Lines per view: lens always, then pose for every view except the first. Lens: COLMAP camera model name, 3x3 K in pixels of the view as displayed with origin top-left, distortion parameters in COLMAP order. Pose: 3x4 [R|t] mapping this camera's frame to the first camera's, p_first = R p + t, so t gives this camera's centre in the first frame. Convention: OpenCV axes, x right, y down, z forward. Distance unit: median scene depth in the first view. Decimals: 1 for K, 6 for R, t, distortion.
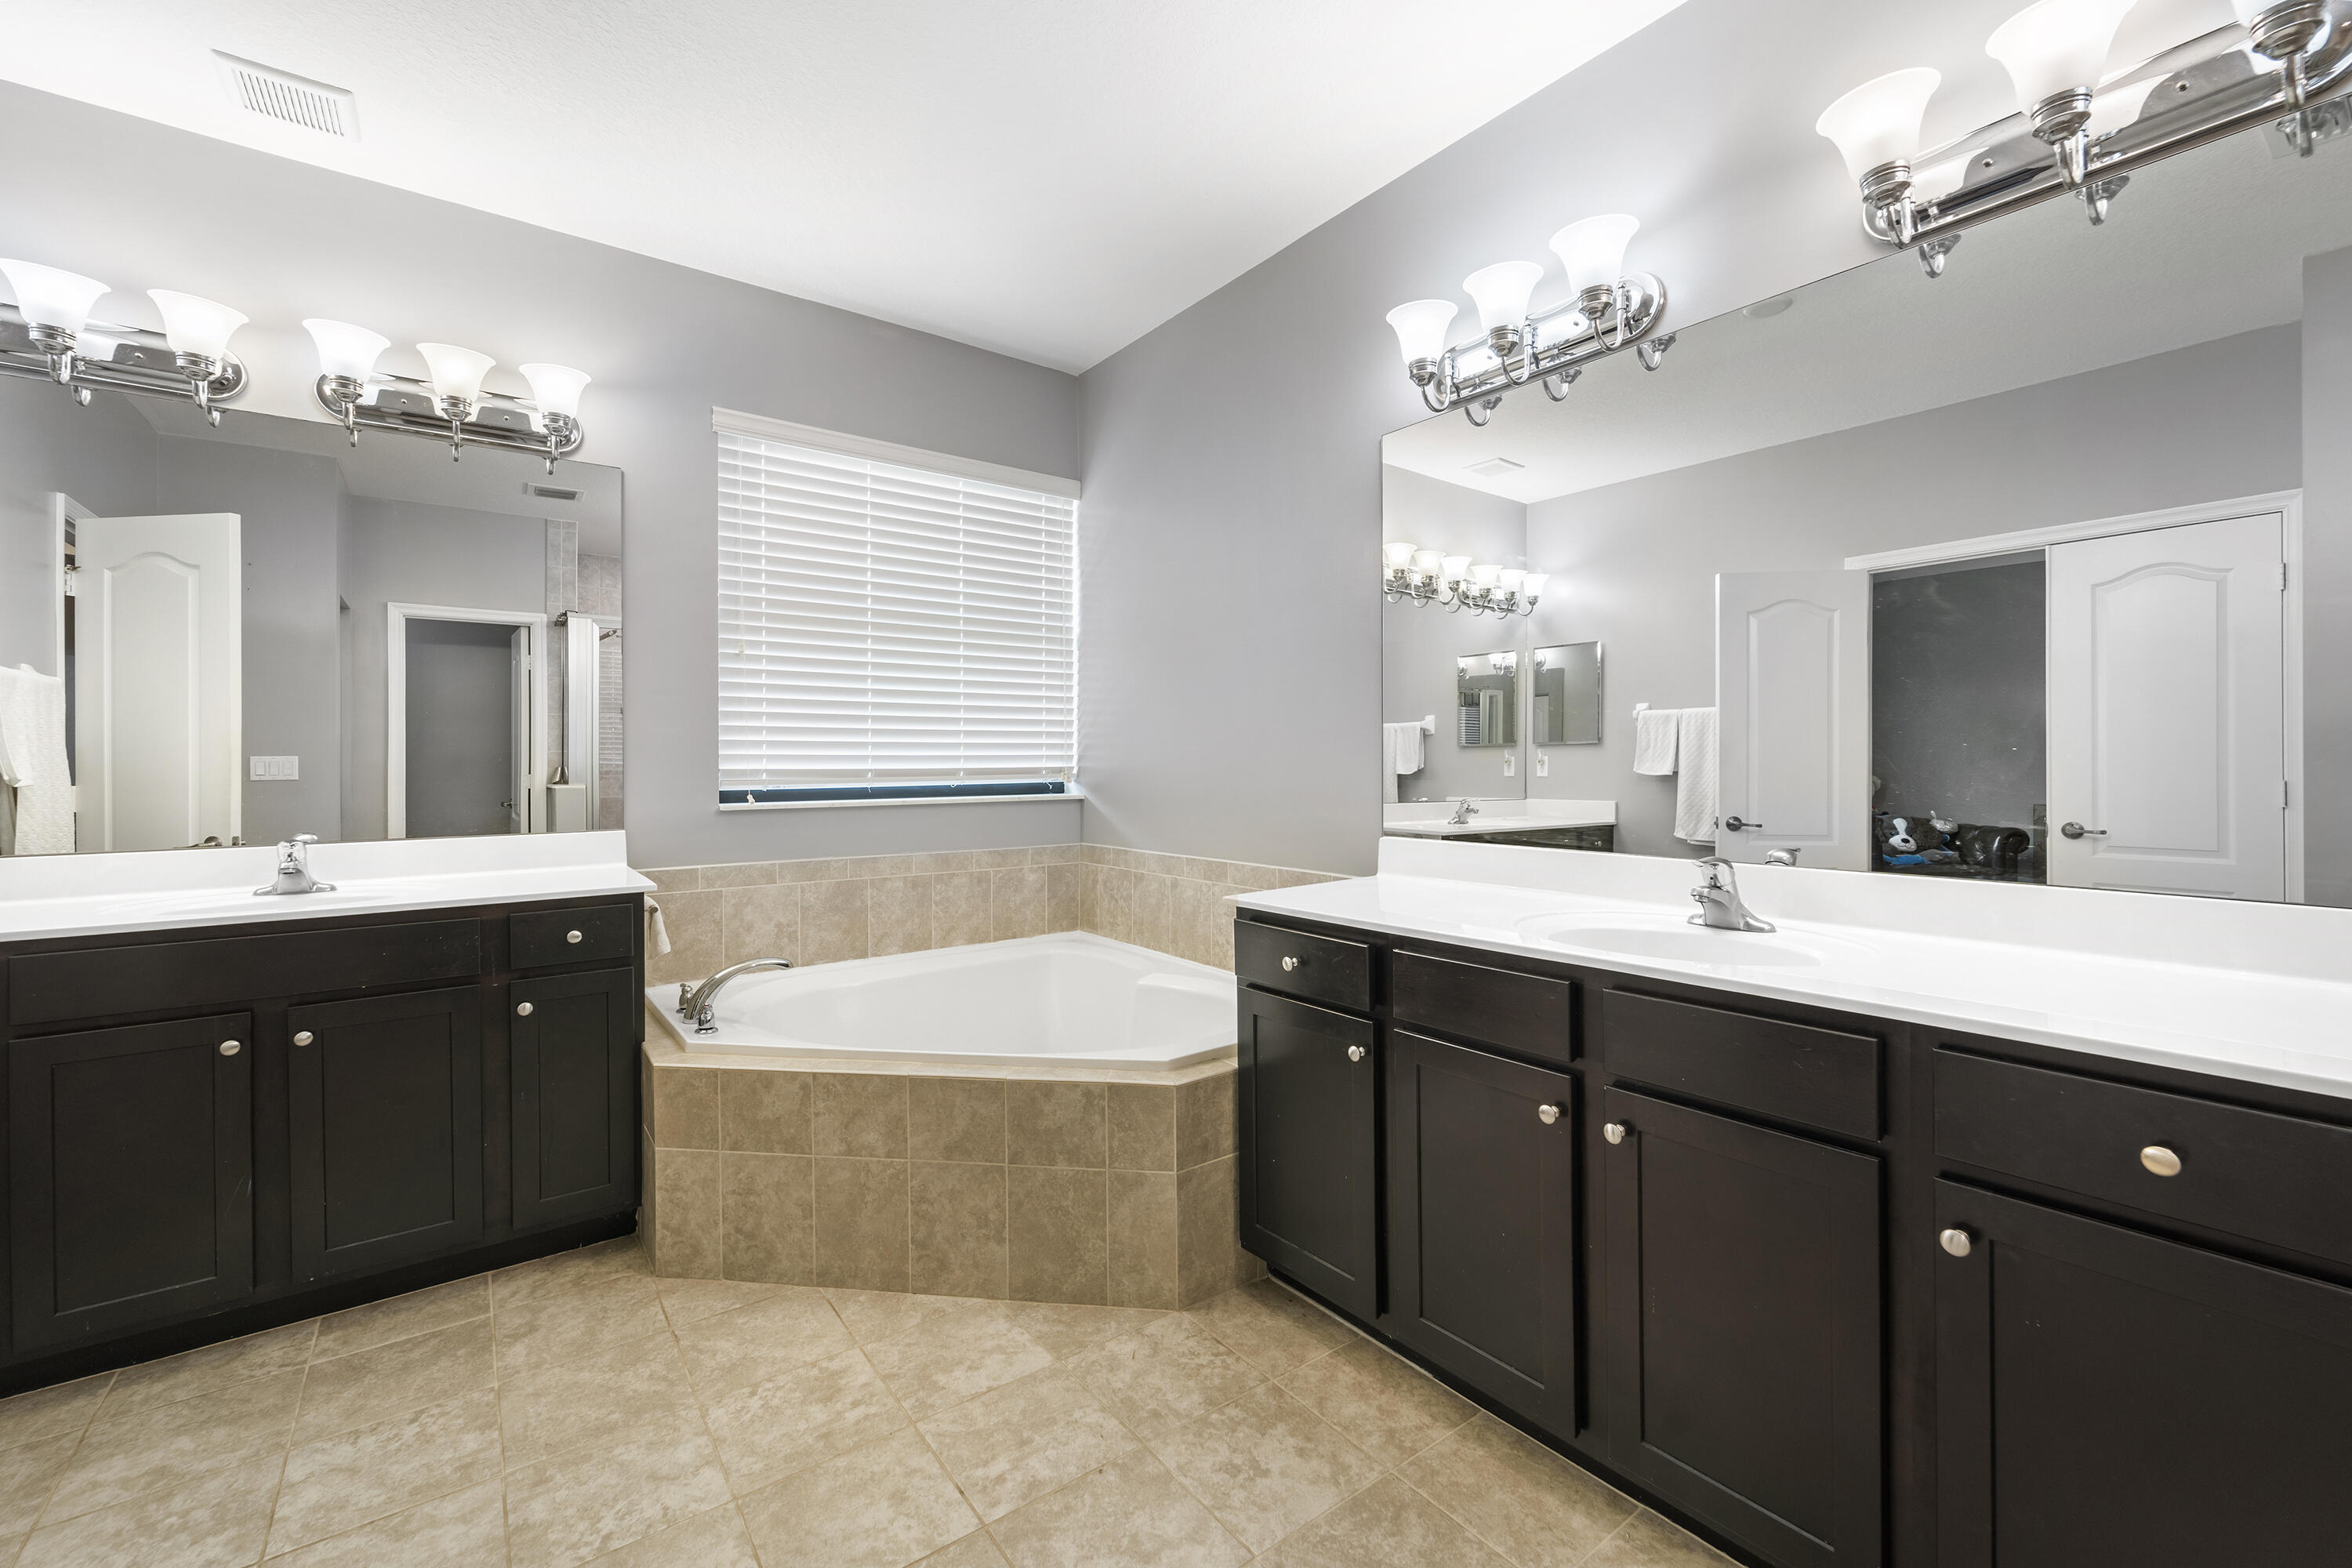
lens RADIAL K [[955.5, 0, 1179.8], [0, 955.5, 768.6], [0, 0, 1]] dist [0.001024, -0.001455]
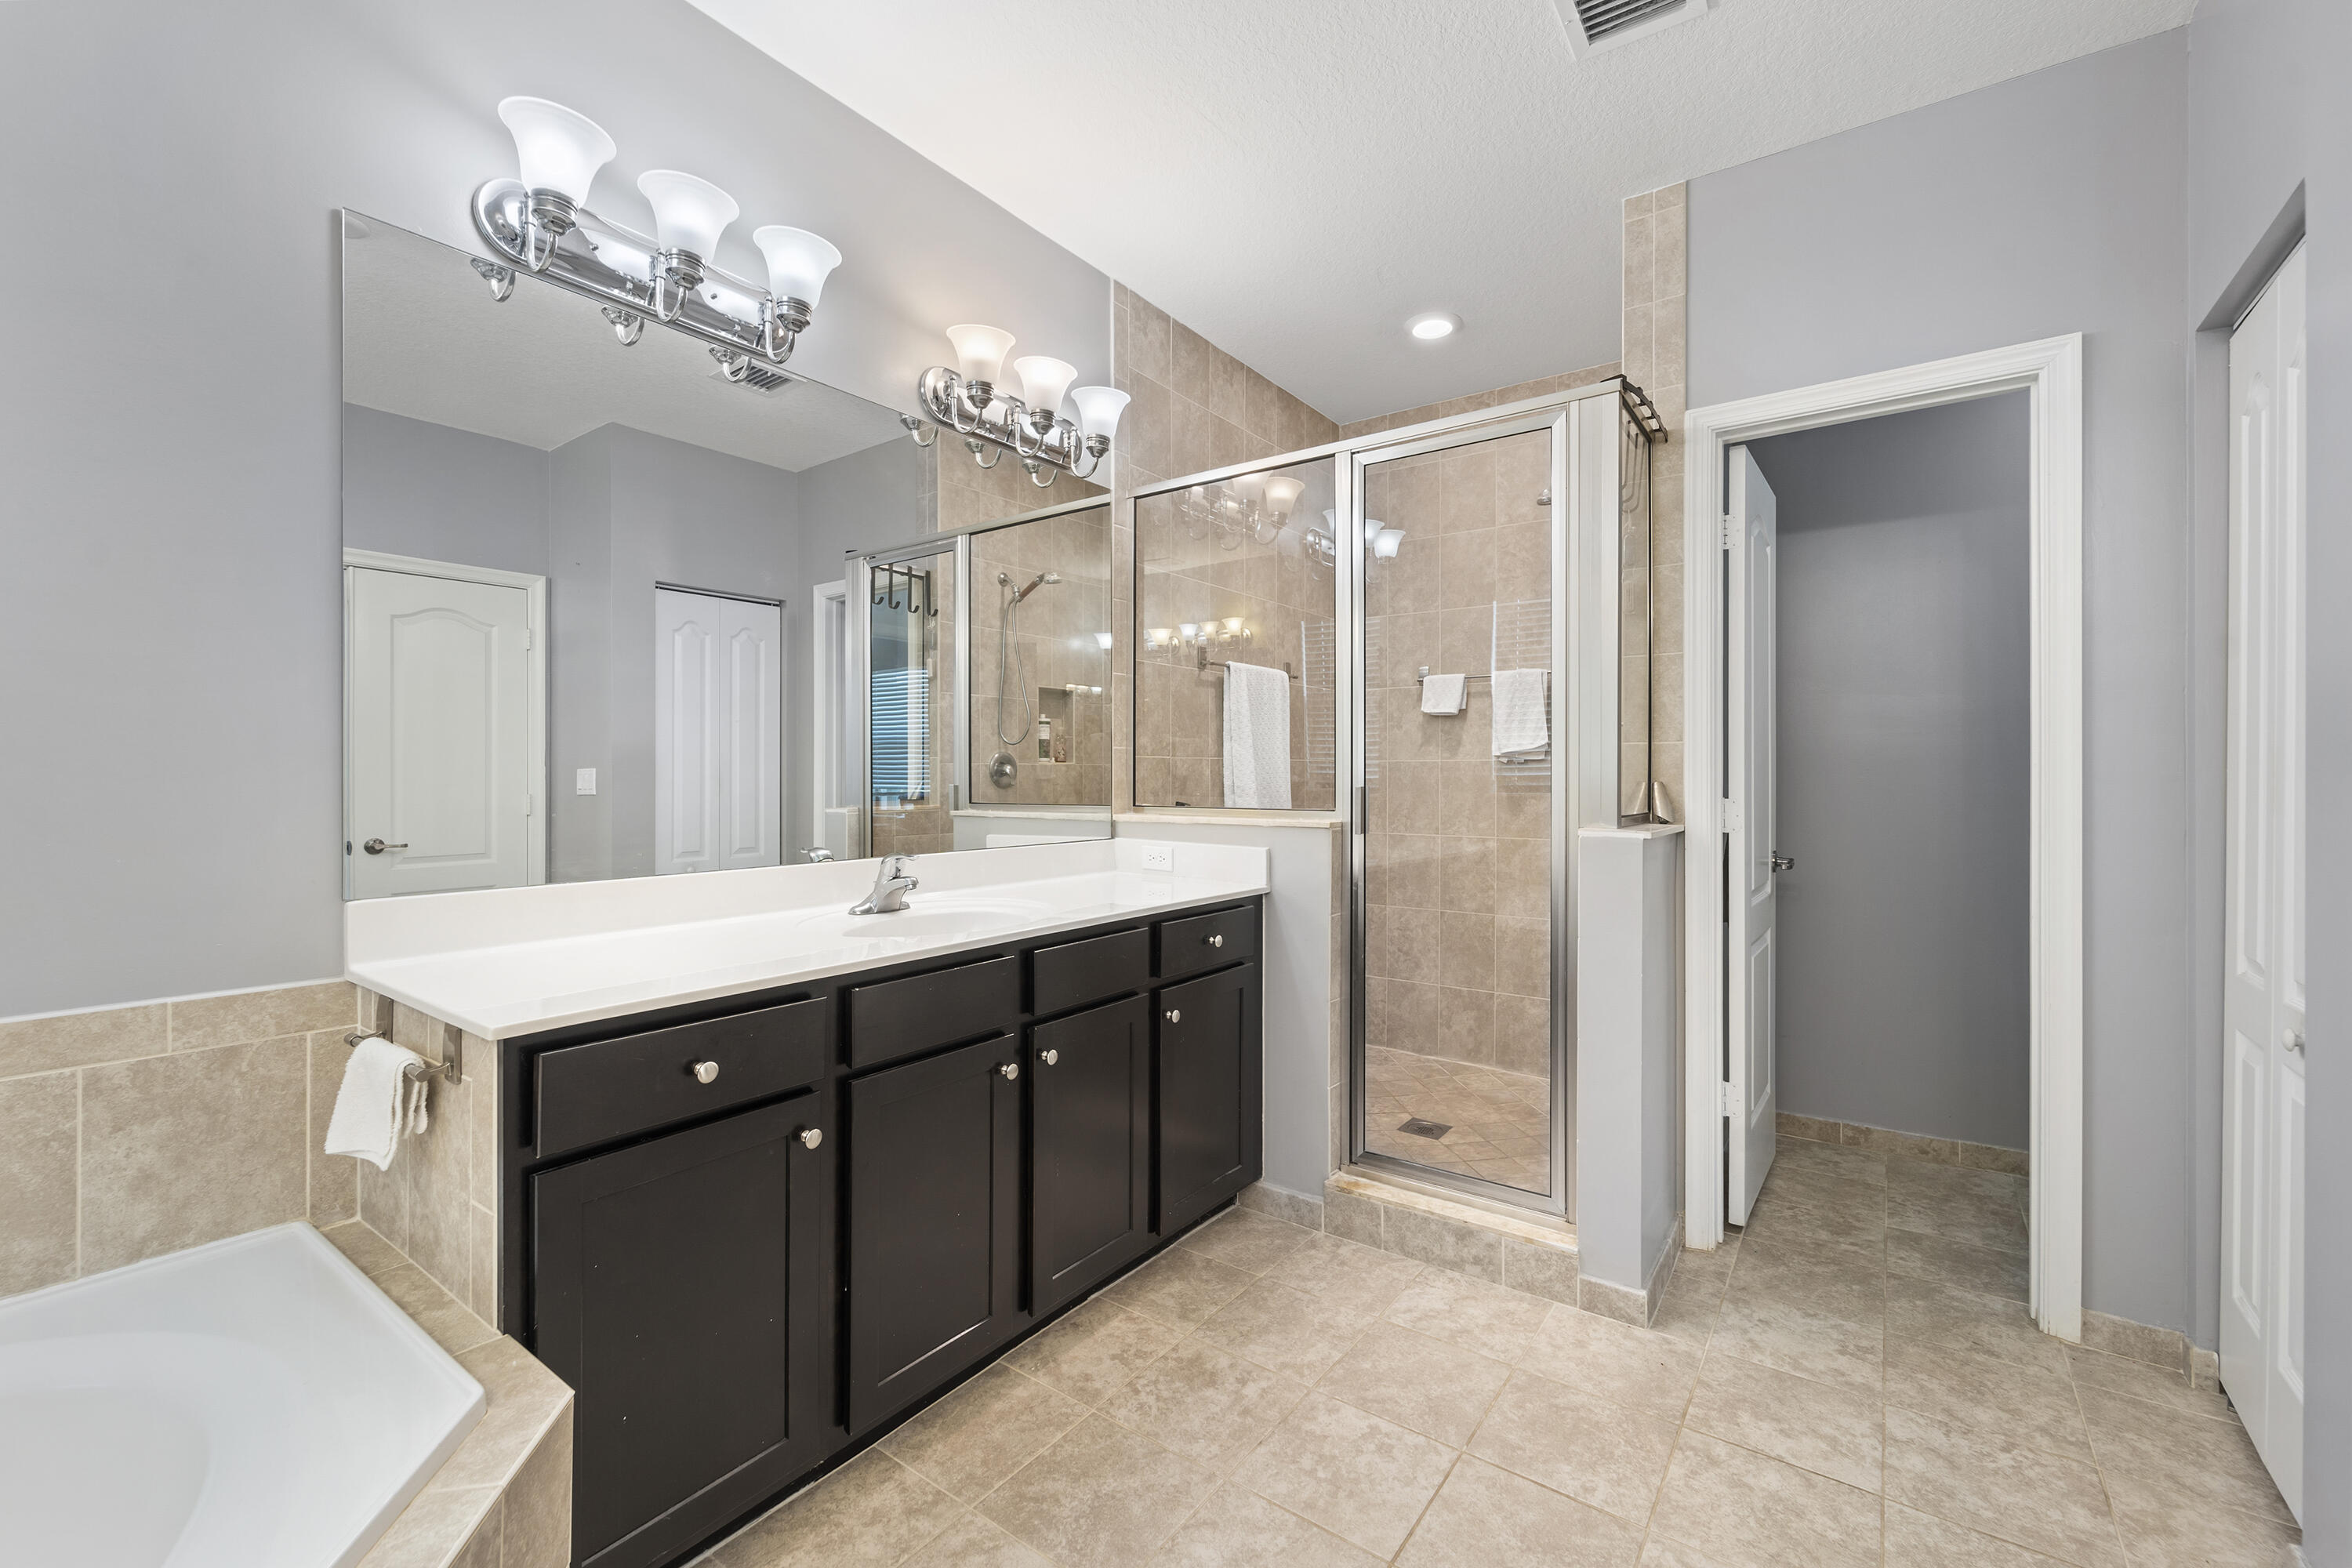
lens RADIAL K [[955.5, 0, 1181.7], [0, 955.5, 784.2], [0, 0, 1]] dist [0.001024, -0.001455]
pose [[-0.285798, 0.001692, 0.958288, -0.731214], [0.005222, 0.999986, -0.000208, 0.005511], [-0.958276, 0.004945, -0.285803, 1.020837]]
